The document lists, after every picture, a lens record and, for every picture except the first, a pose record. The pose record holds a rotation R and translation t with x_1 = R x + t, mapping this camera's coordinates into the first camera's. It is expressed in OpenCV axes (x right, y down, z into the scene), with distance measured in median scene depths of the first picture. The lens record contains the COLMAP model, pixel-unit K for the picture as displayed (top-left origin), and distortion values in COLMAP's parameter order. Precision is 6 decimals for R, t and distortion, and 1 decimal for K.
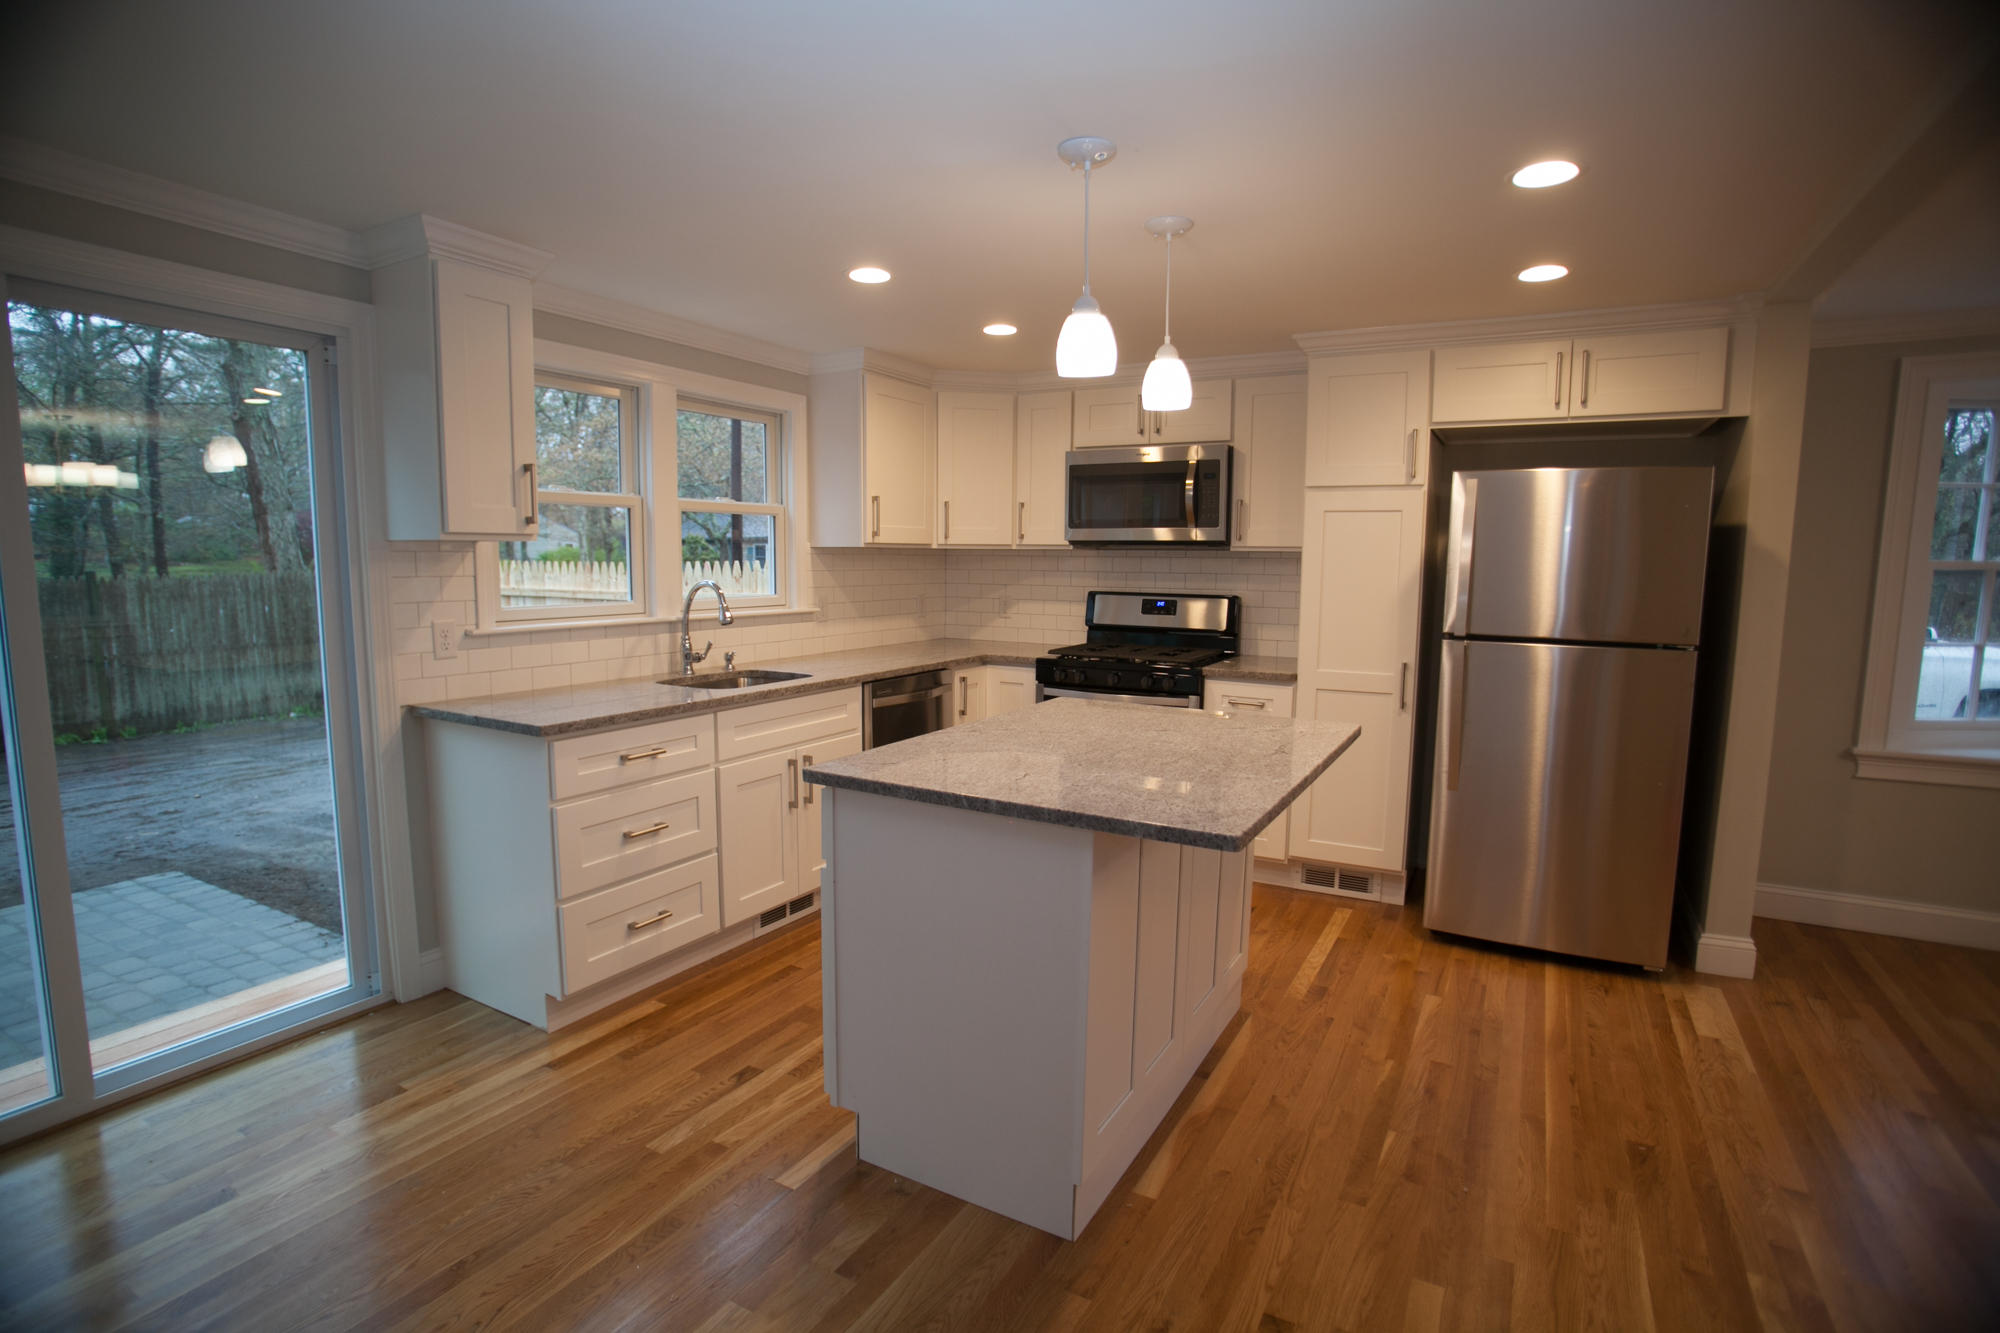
lens RADIAL K [[977.1, 0, 987.0], [0, 977.1, 672.9], [0, 0, 1]] dist [-0.089701, 0.039902]
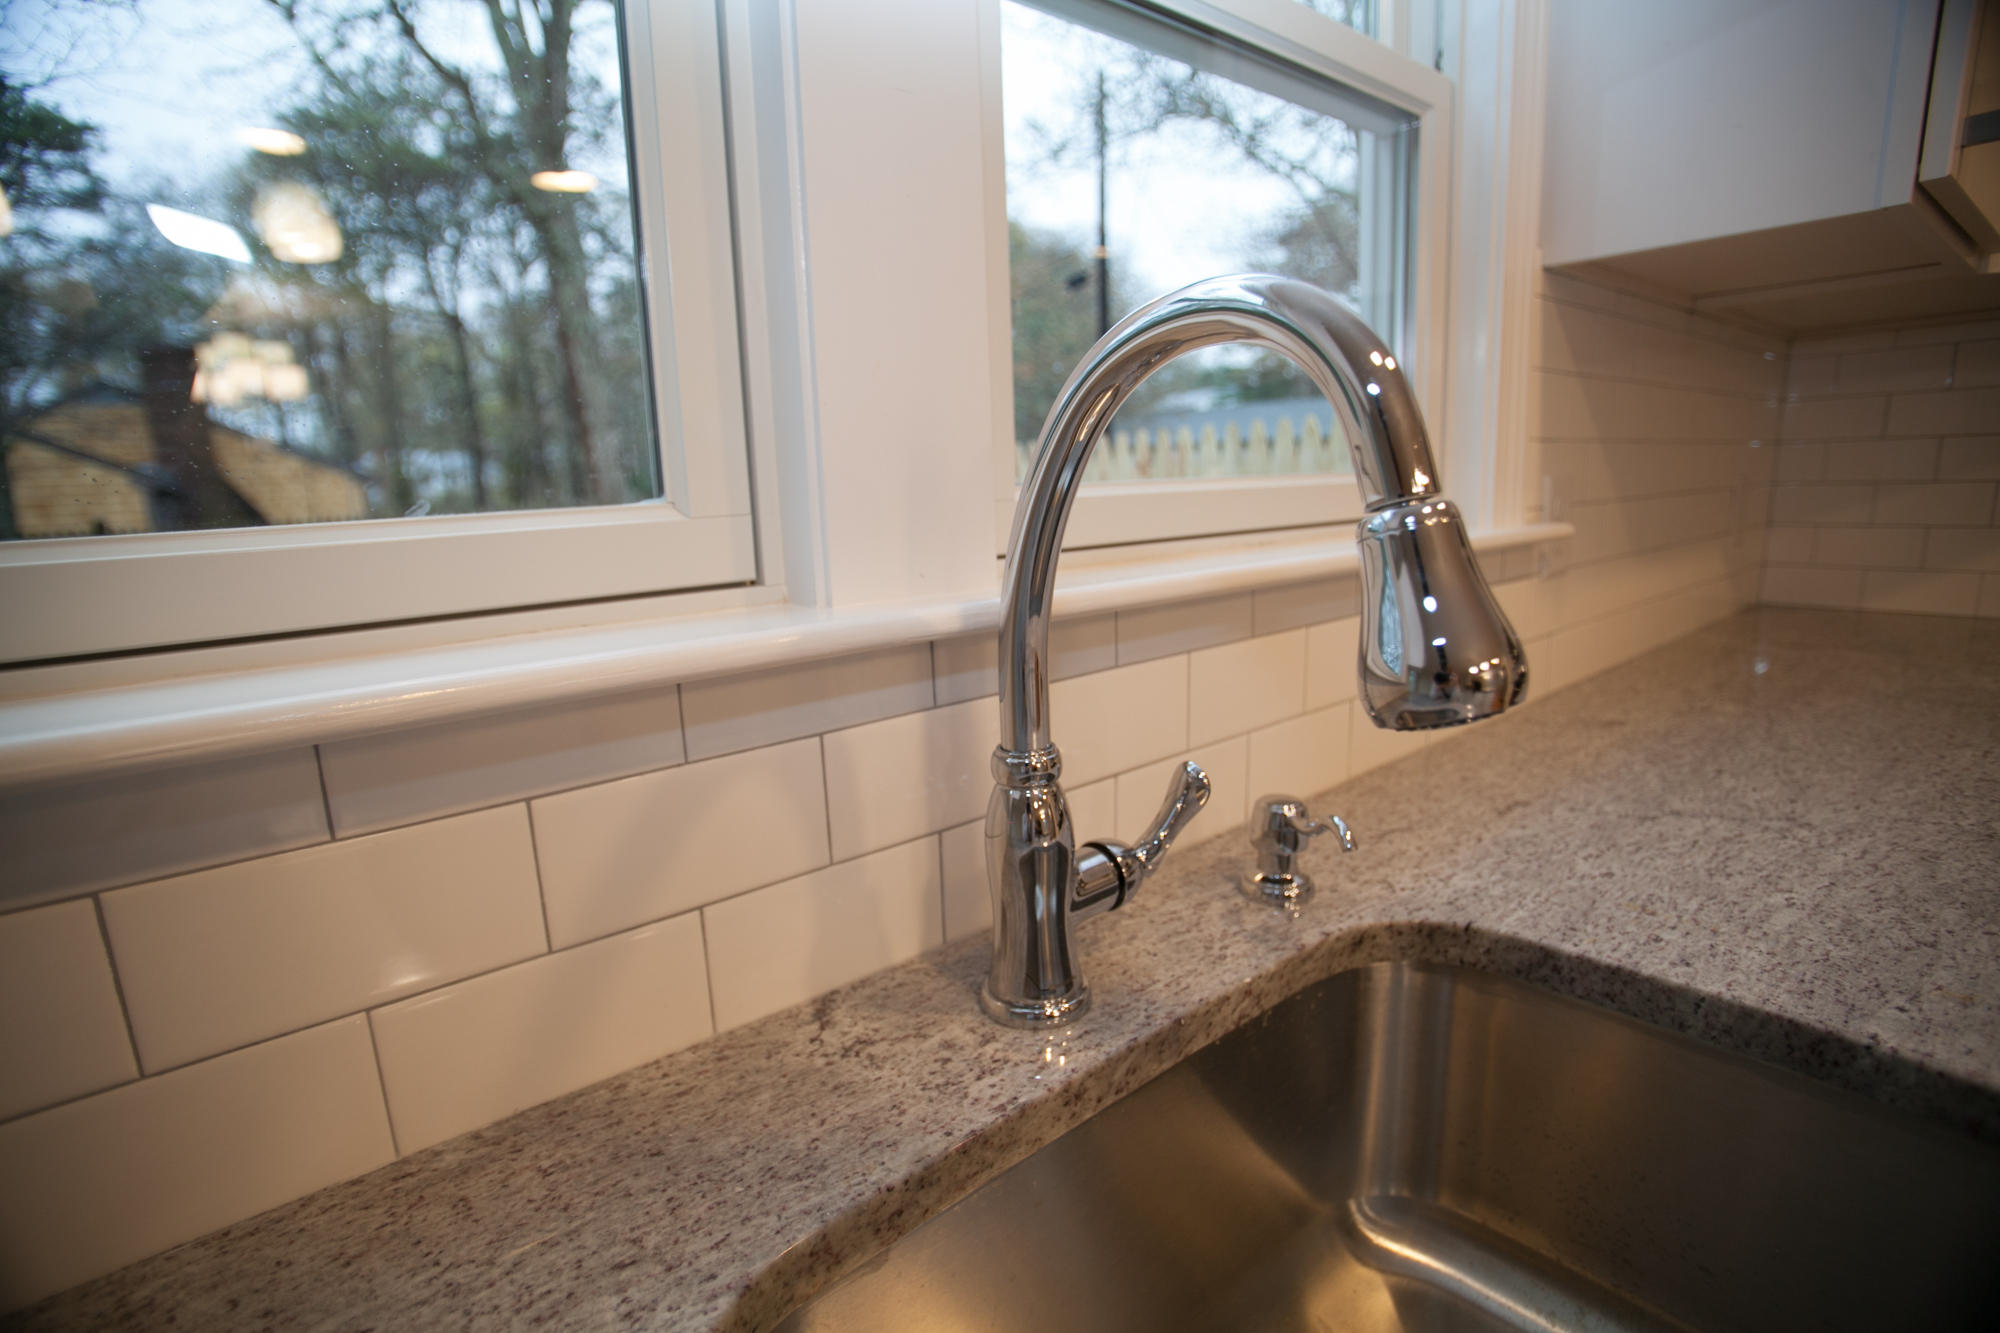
lens RADIAL K [[977.1, 0, 987.0], [0, 977.1, 672.9], [0, 0, 1]] dist [-0.089701, 0.039902]
pose [[0.934446, 0.027099, -0.355072, -0.233505], [0.003976, 0.996244, 0.086495, -0.052846], [0.356083, -0.082236, 0.930829, 0.759185]]
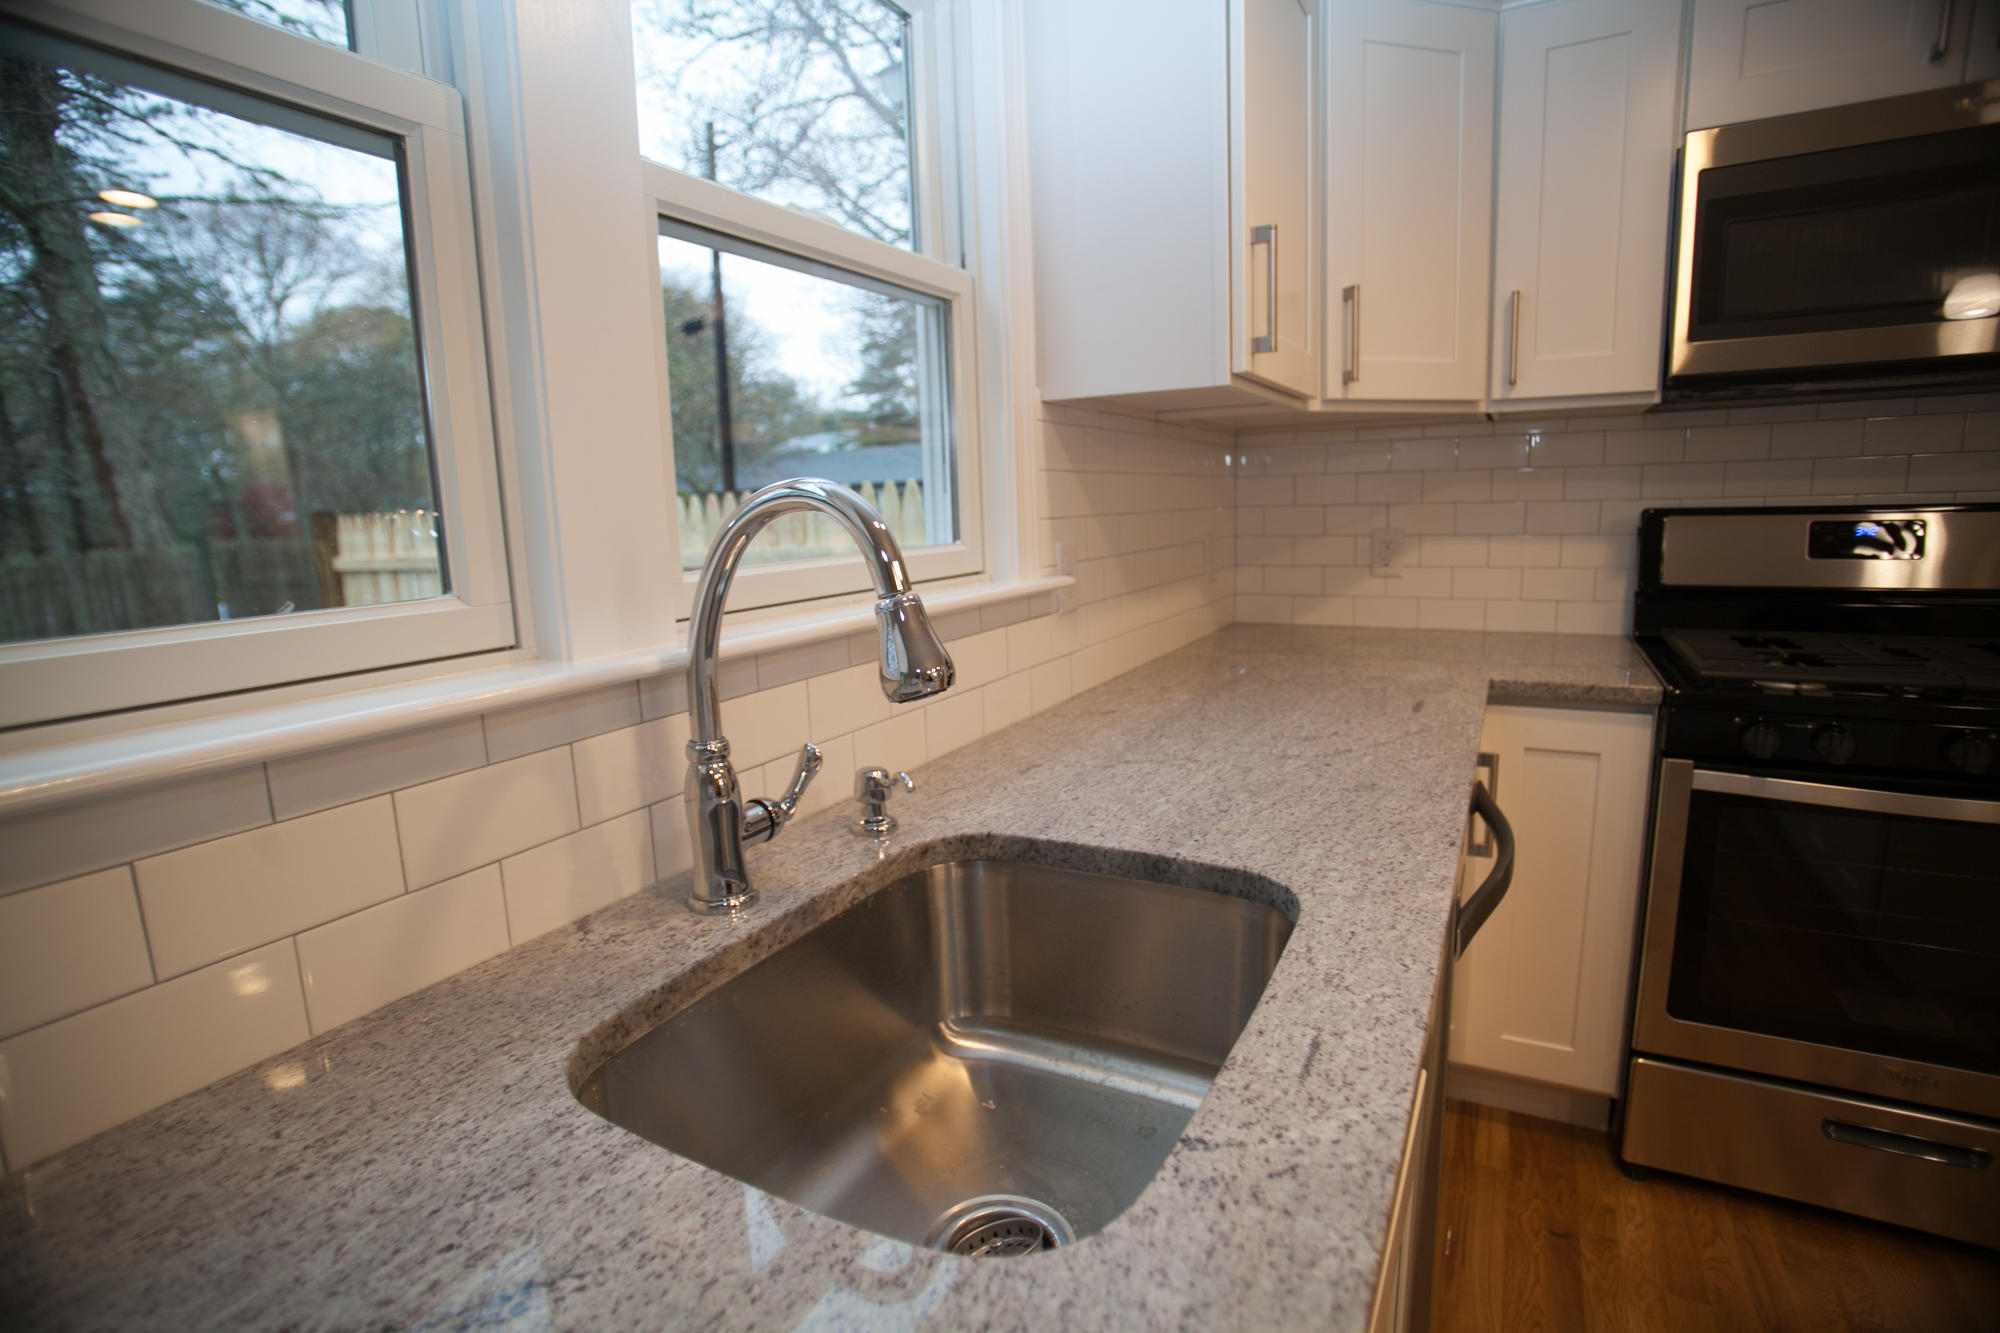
lens RADIAL K [[977.1, 0, 987.0], [0, 977.1, 672.9], [0, 0, 1]] dist [-0.089701, 0.039902]
pose [[0.998975, -0.044792, 0.006465, -0.216174], [0.044373, 0.997519, 0.054660, -0.054883], [-0.008897, -0.054317, 0.998484, 0.678360]]
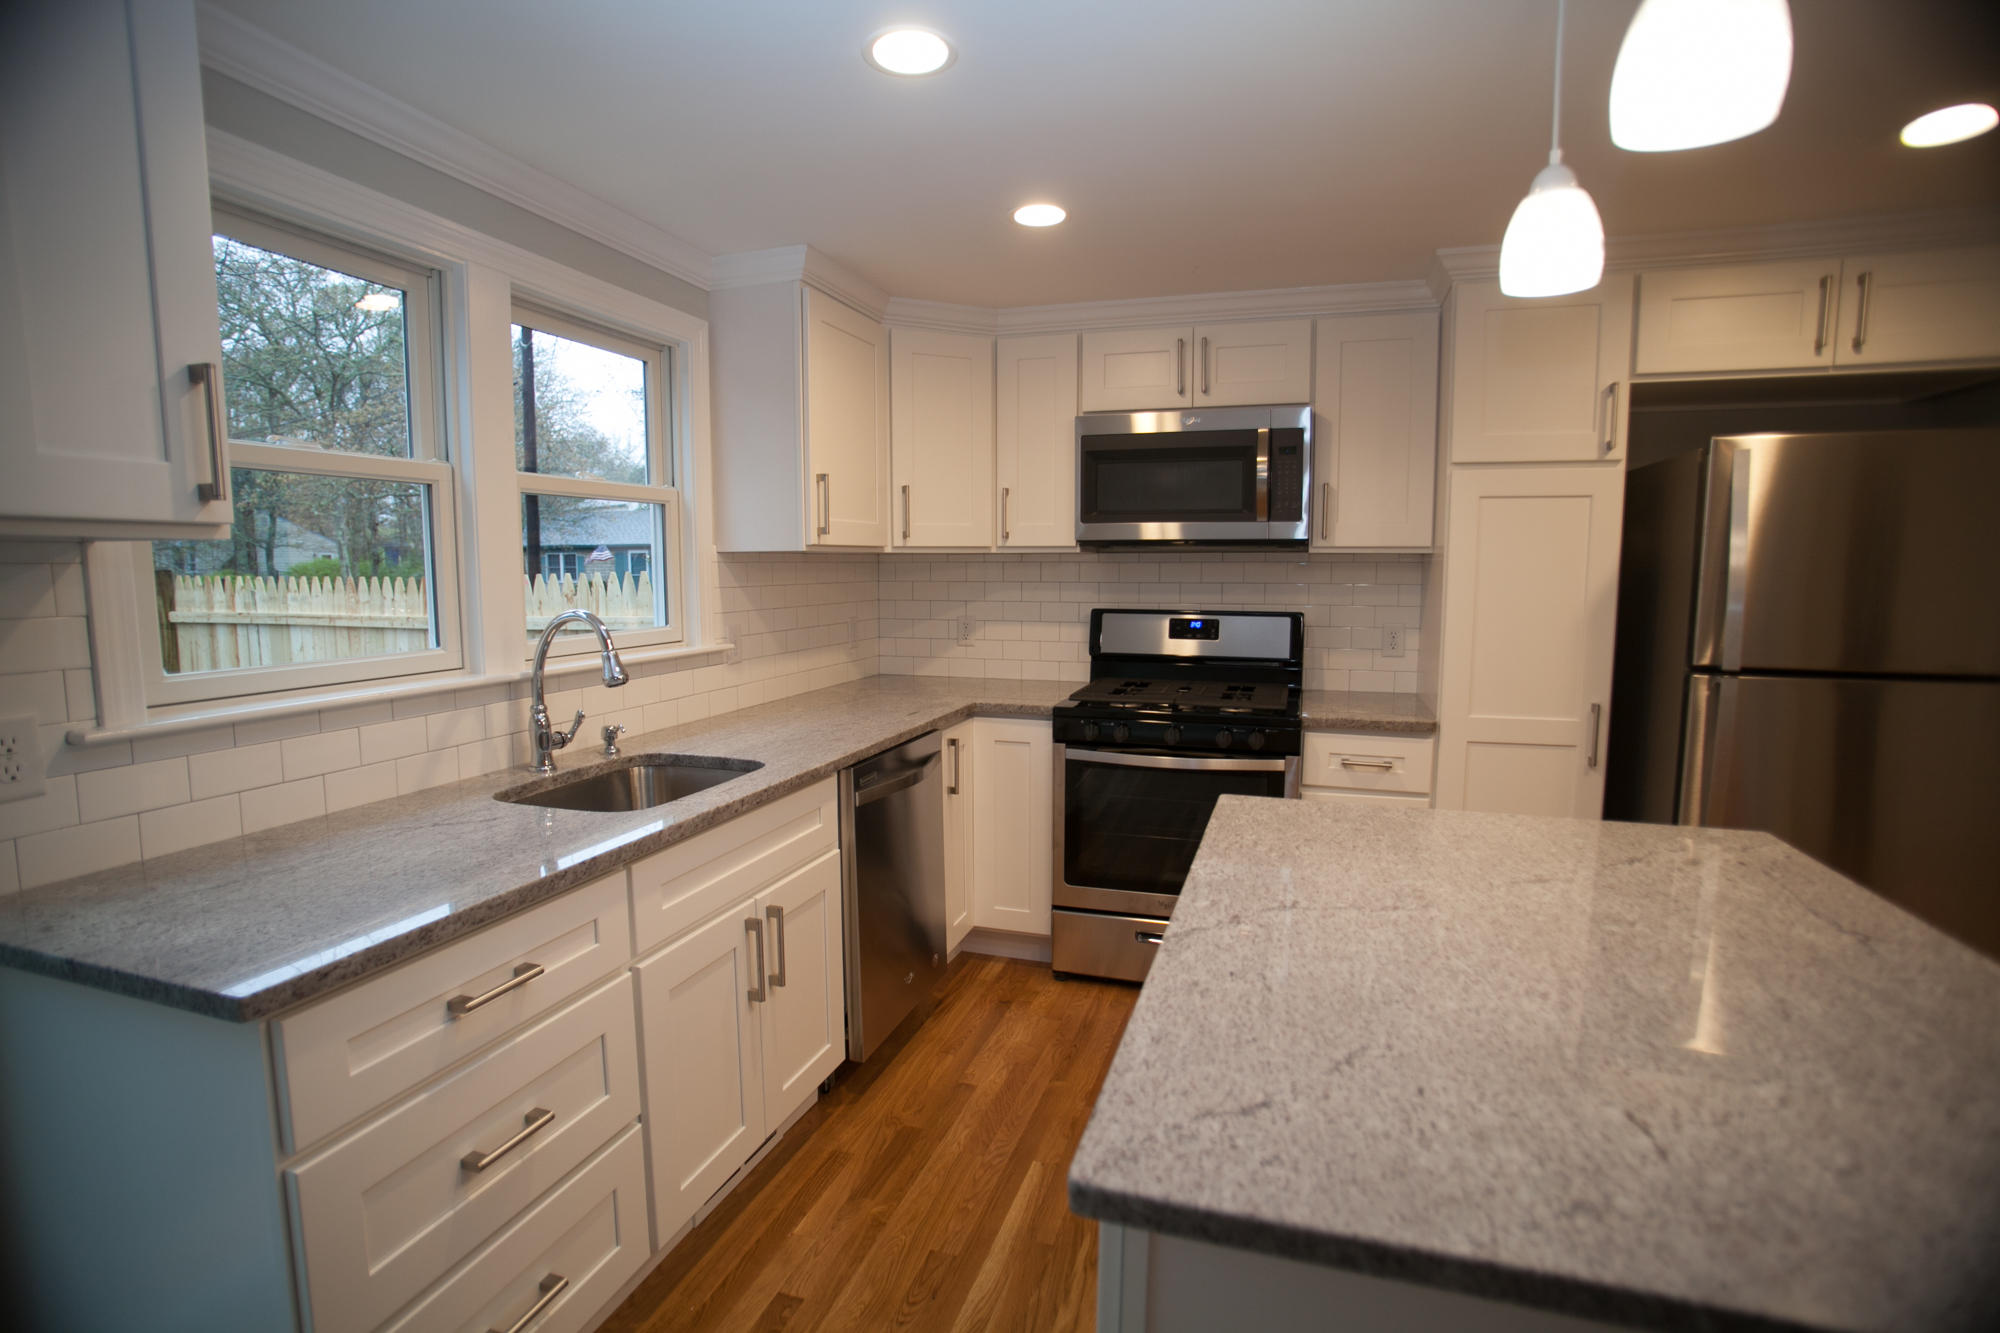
lens RADIAL K [[977.1, 0, 987.0], [0, 977.1, 672.9], [0, 0, 1]] dist [-0.089701, 0.039902]
pose [[0.980038, -0.031550, 0.196293, -0.139361], [0.032671, 0.999463, -0.002476, -0.041279], [-0.196110, 0.008840, 0.980542, 0.333362]]
